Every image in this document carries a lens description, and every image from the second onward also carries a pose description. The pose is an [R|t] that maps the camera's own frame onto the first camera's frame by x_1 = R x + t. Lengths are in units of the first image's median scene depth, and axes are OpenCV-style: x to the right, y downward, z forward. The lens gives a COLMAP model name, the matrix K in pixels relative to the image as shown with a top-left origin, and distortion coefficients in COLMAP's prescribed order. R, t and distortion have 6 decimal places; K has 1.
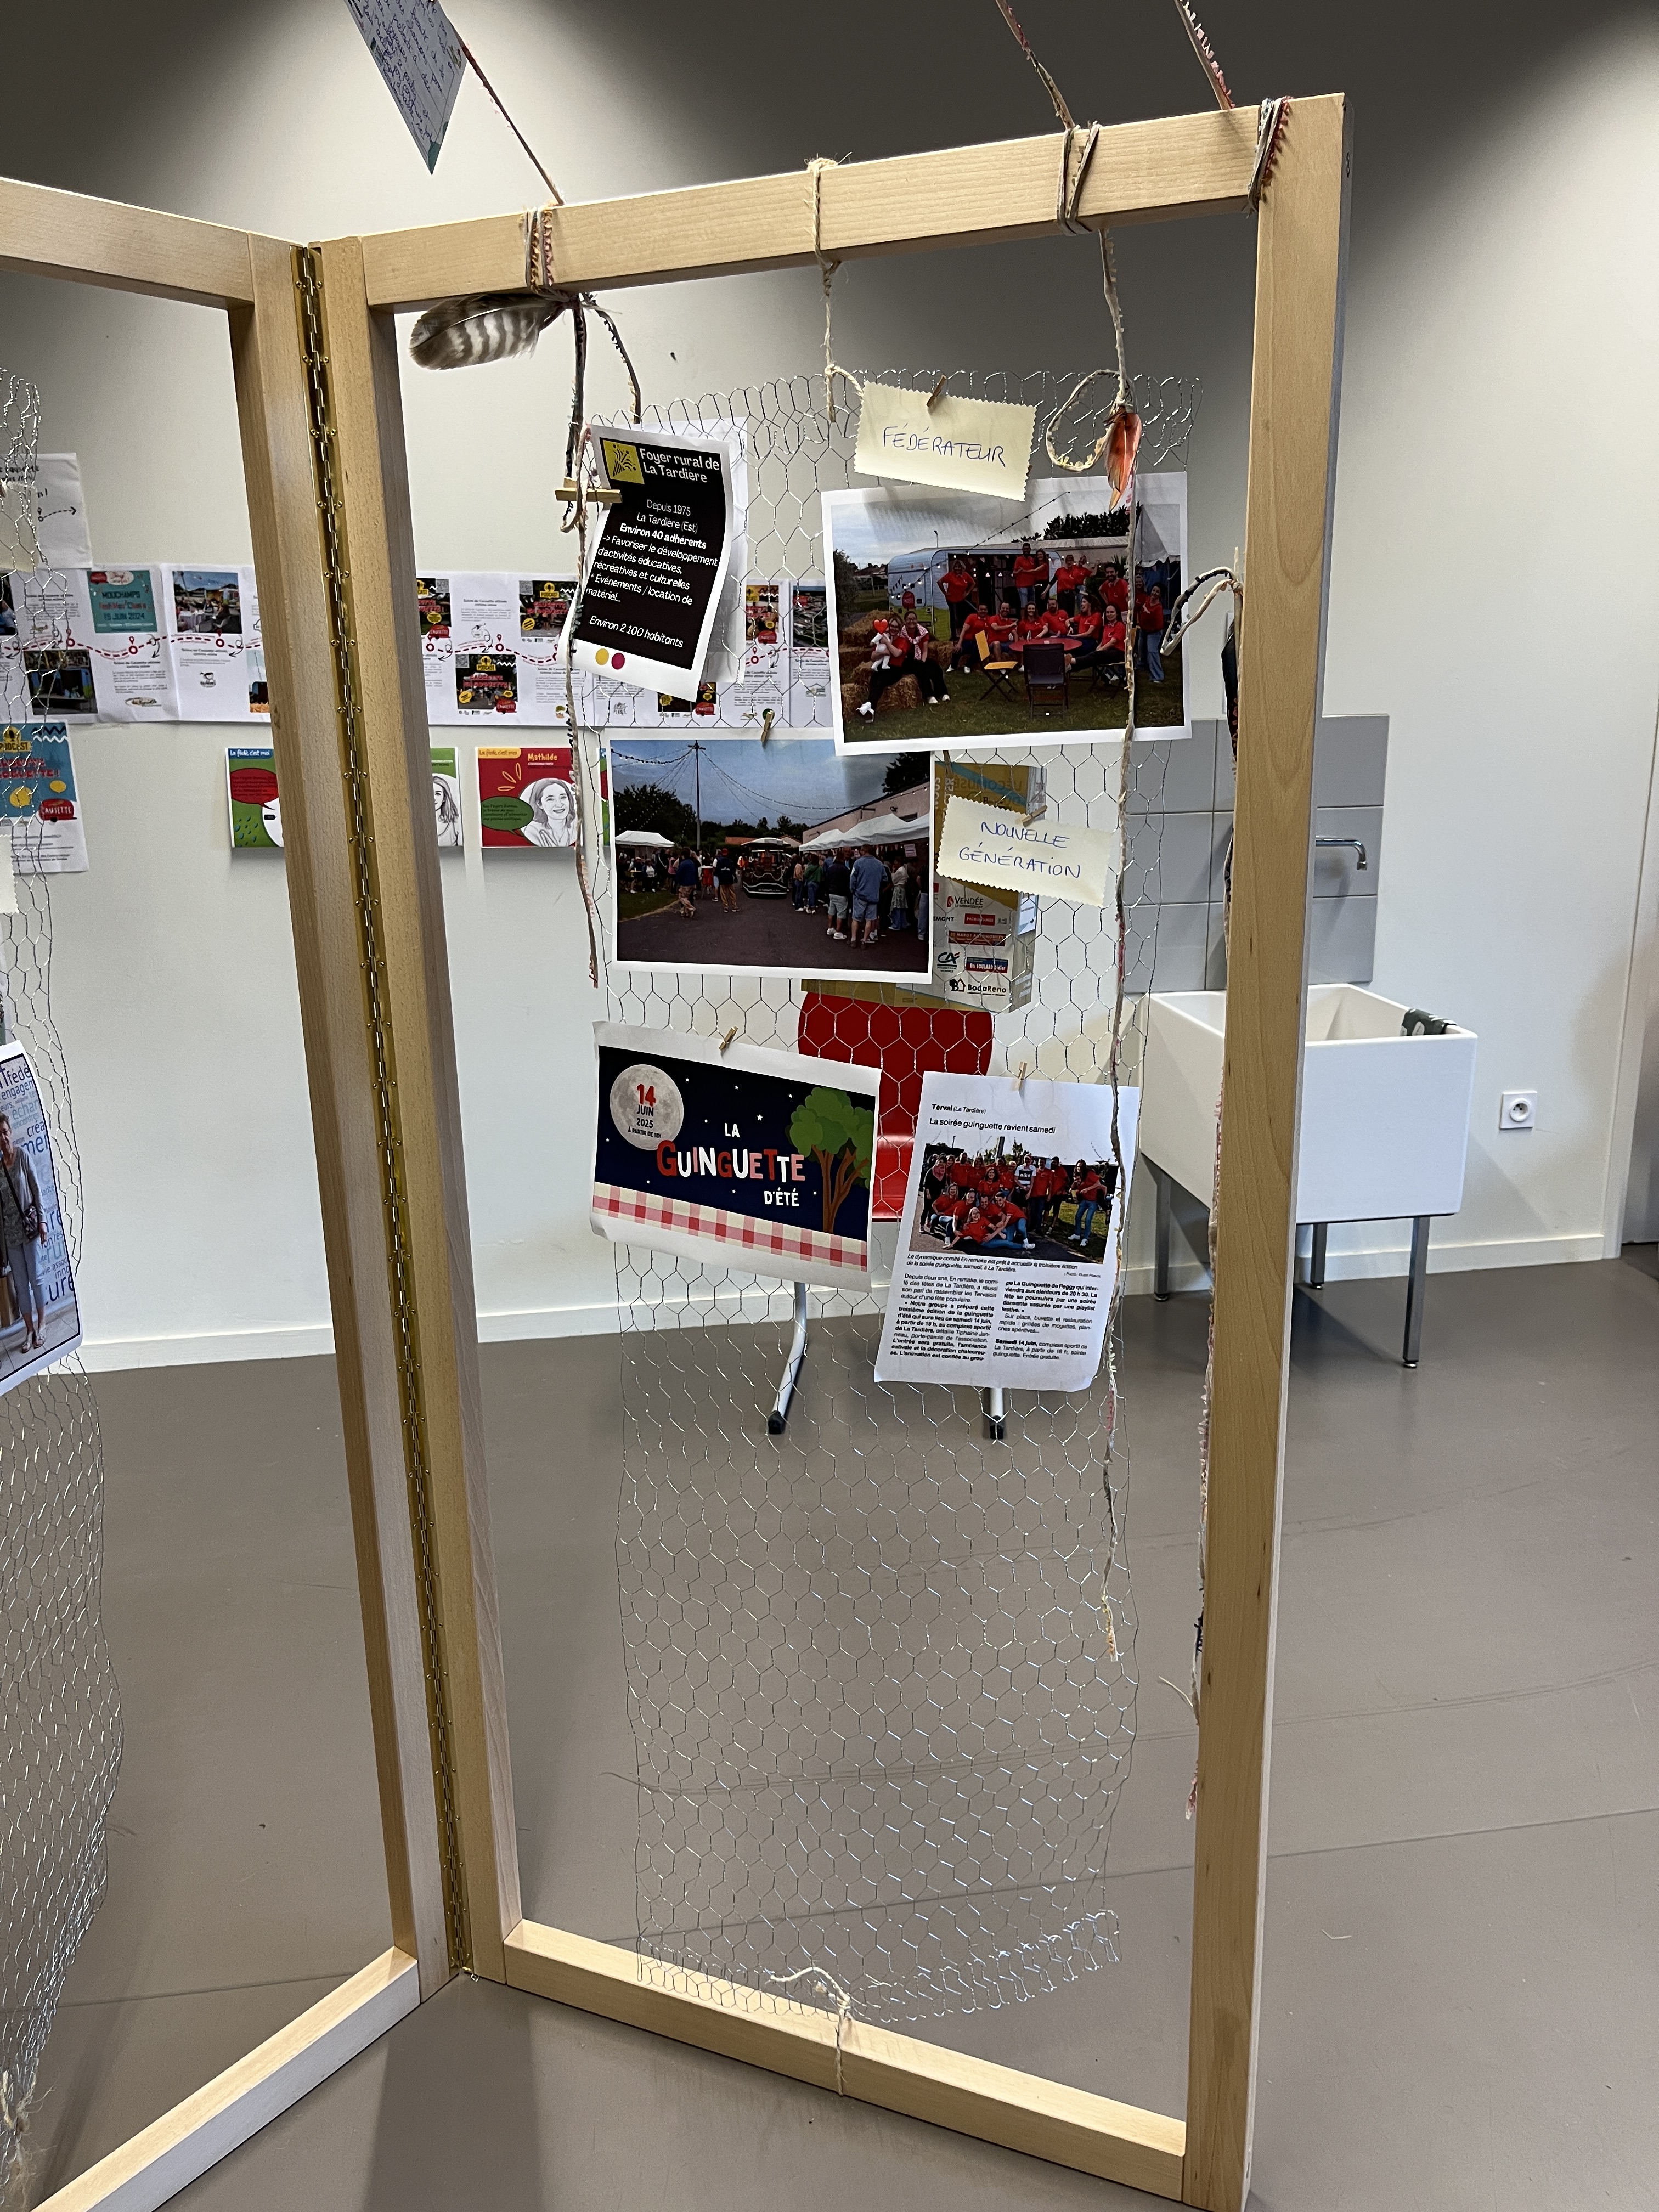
lens RADIAL K [[1695.8, 0, 829.5], [0, 1695.8, 1106.0], [0, 0, 1]] dist [0.011592, 0.008138]
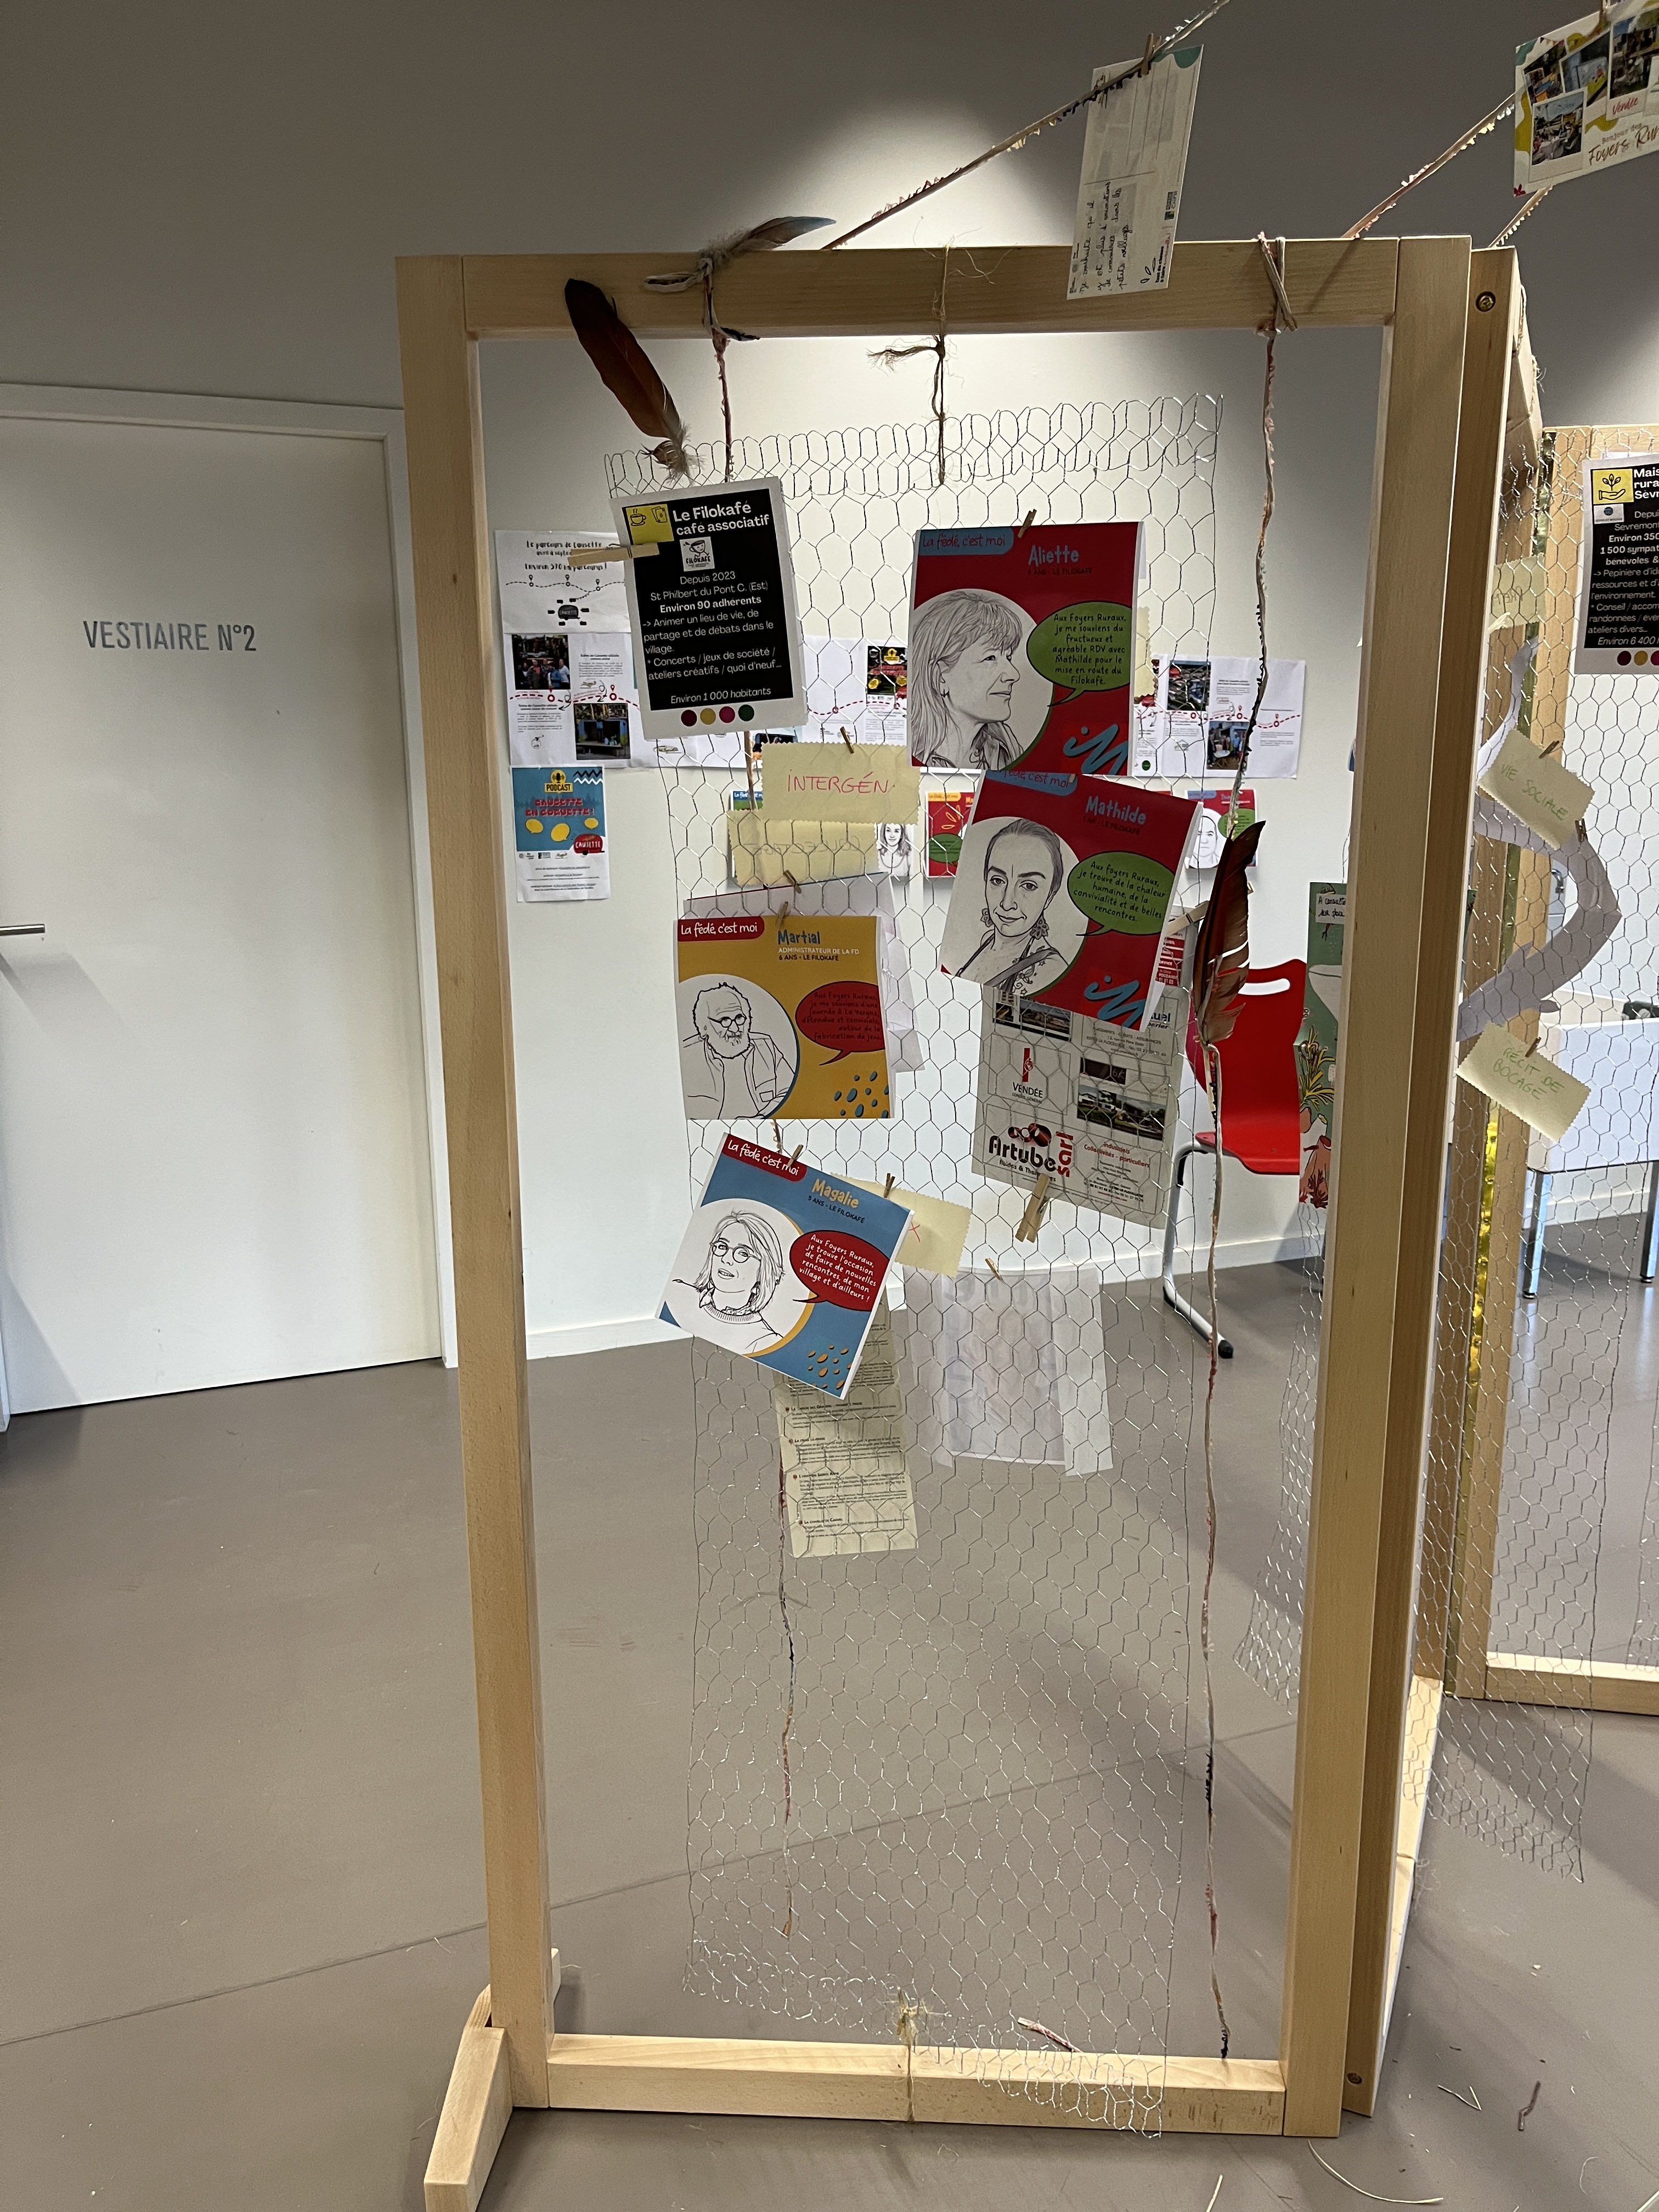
lens RADIAL K [[1675.3, 0, 835.9], [0, 1675.3, 1083.1], [0, 0, 1]] dist [0.031463, -0.088411]
pose [[0.978950, -0.025742, 0.202472, -0.521859], [0.033015, 0.998922, -0.032628, 0.024767], [-0.201414, 0.038626, 0.978744, -0.108413]]
